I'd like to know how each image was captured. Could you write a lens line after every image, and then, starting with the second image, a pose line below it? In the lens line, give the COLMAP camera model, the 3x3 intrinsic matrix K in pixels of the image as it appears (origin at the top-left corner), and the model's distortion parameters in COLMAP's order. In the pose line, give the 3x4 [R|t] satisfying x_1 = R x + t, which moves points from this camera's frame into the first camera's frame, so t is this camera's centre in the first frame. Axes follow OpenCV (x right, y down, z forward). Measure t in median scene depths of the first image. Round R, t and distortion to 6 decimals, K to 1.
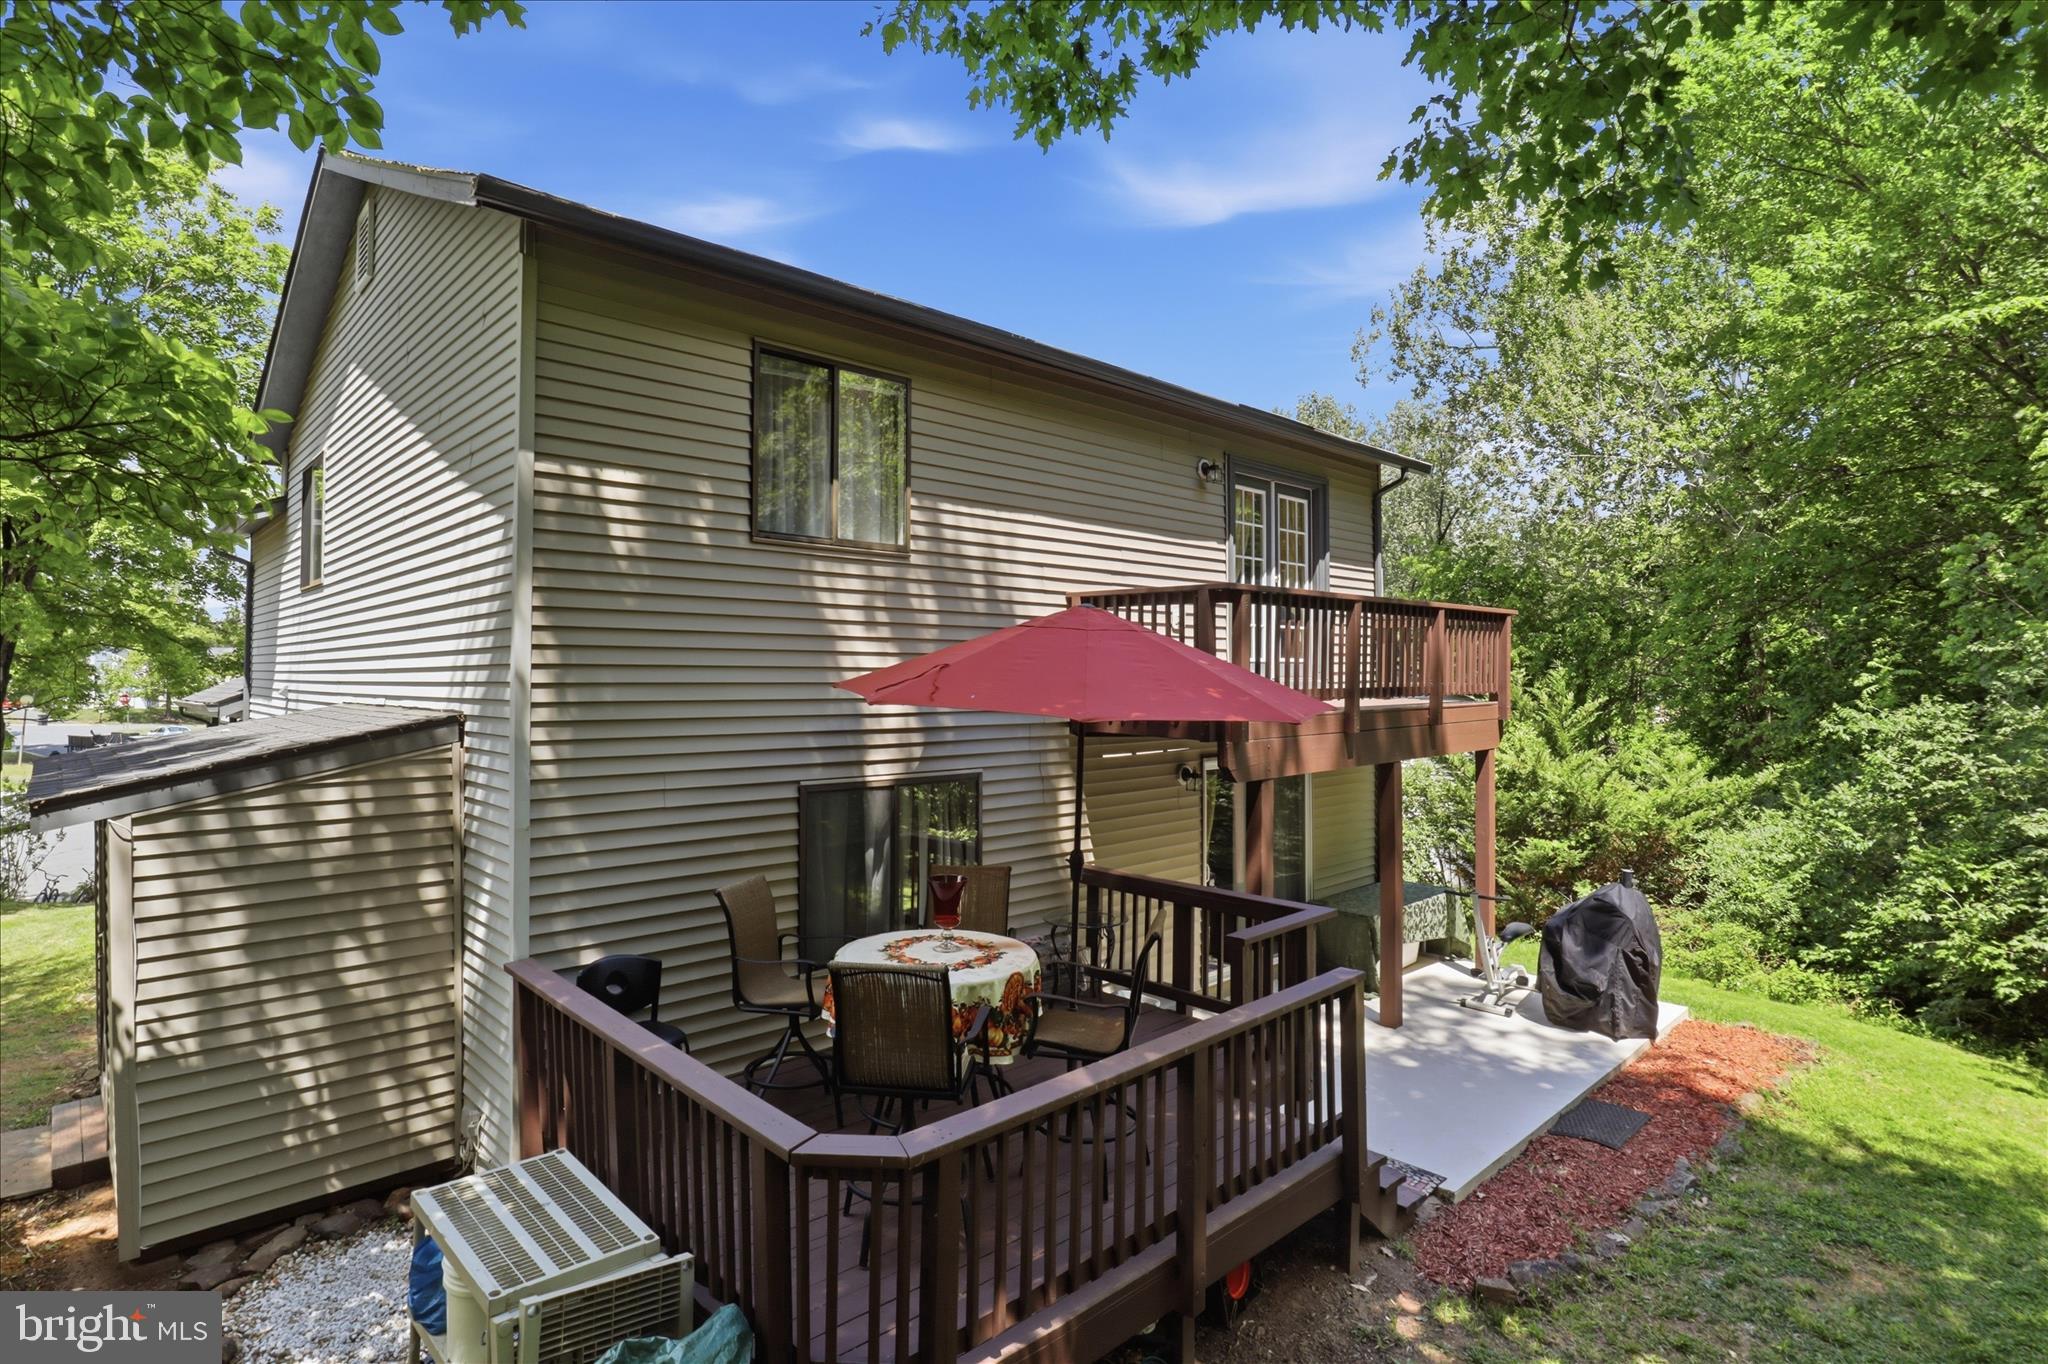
lens RADIAL K [[1052.9, 0, 1033.4], [0, 1052.9, 676.9], [0, 0, 1]] dist [-0.033227, 0.002420]
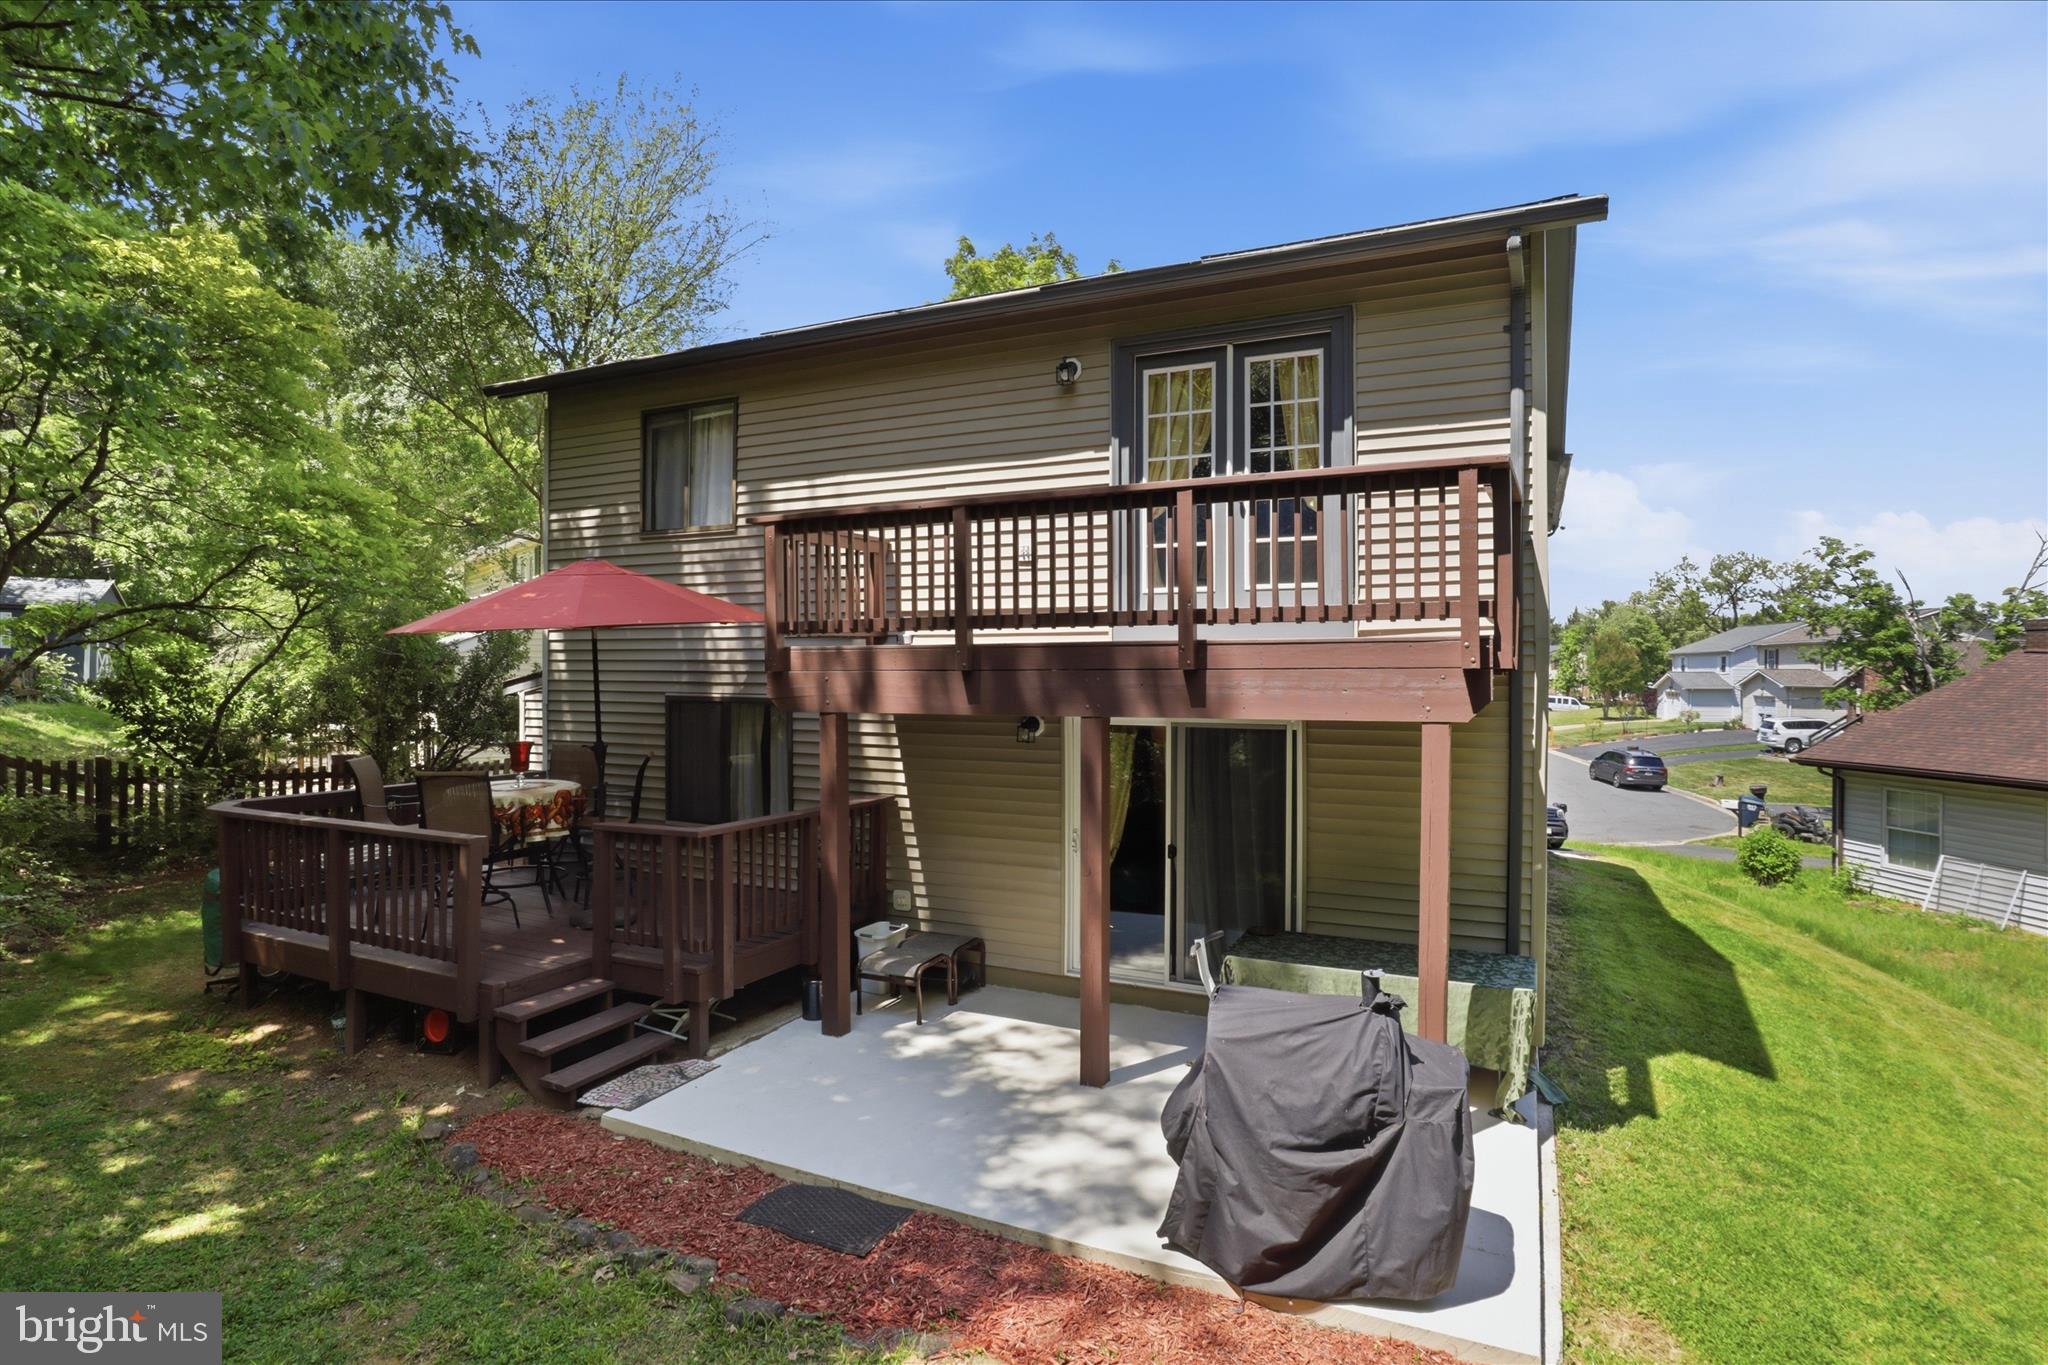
lens RADIAL K [[1052.9, 0, 1026.0], [0, 1052.9, 681.7], [0, 0, 1]] dist [-0.033227, 0.002420]
pose [[0.348647, 0.010921, -0.937191, 1.152989], [-0.000402, 0.999934, 0.011502, 0.055575], [0.937254, -0.003633, 0.348628, 0.808159]]
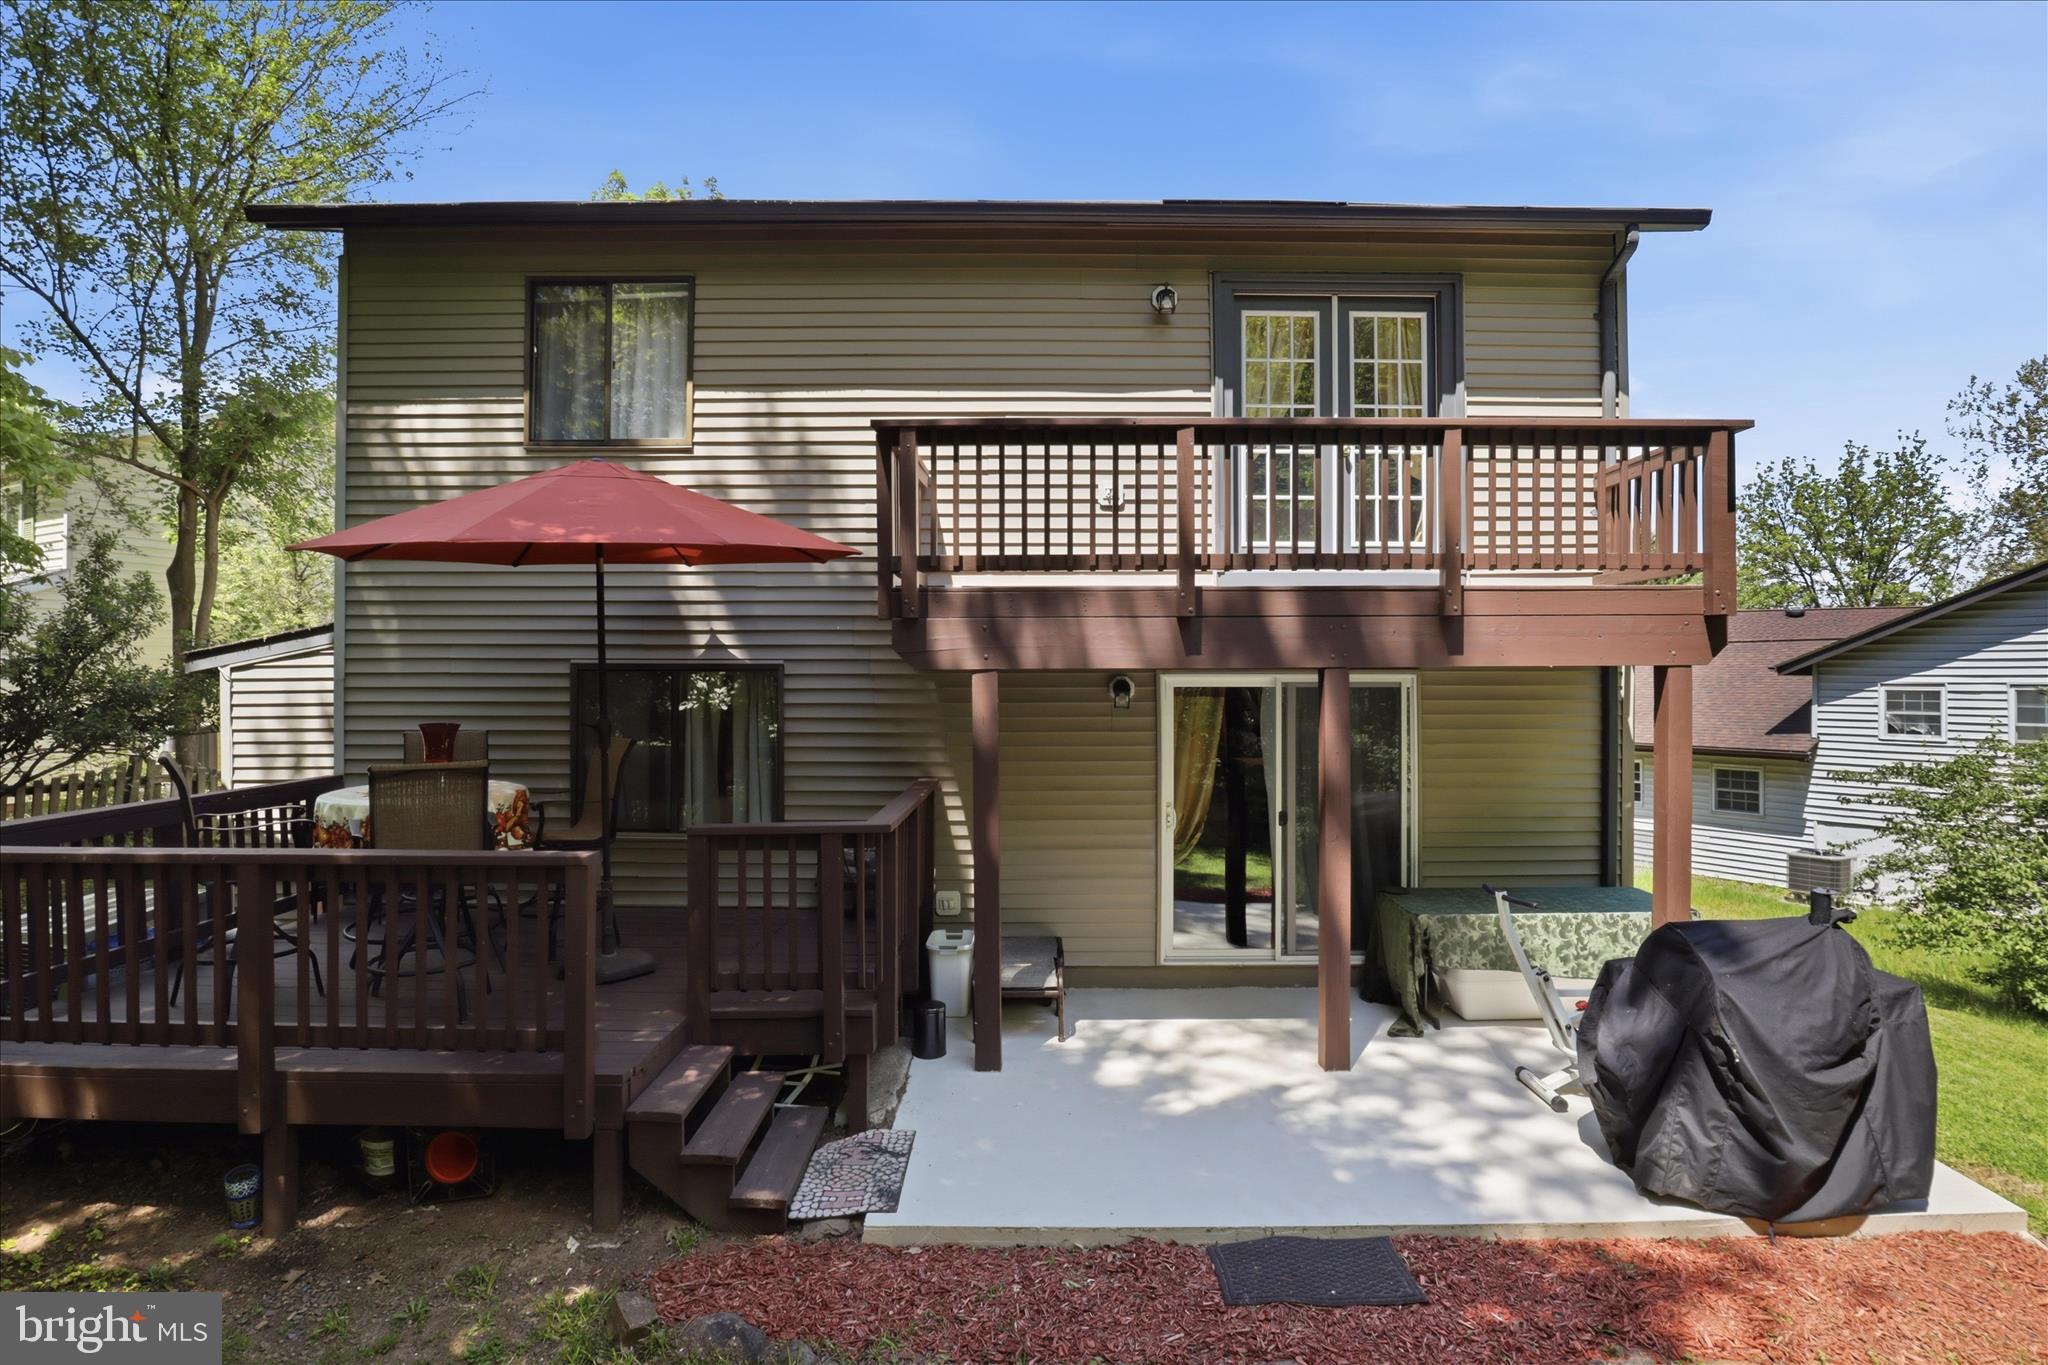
lens RADIAL K [[1052.9, 0, 1031.9], [0, 1052.9, 680.3], [0, 0, 1]] dist [-0.033227, 0.002420]
pose [[0.726446, 0.003653, -0.687213, 0.757520], [0.001195, 0.999978, 0.006579, 0.096832], [0.687222, -0.005600, 0.726426, 0.443720]]
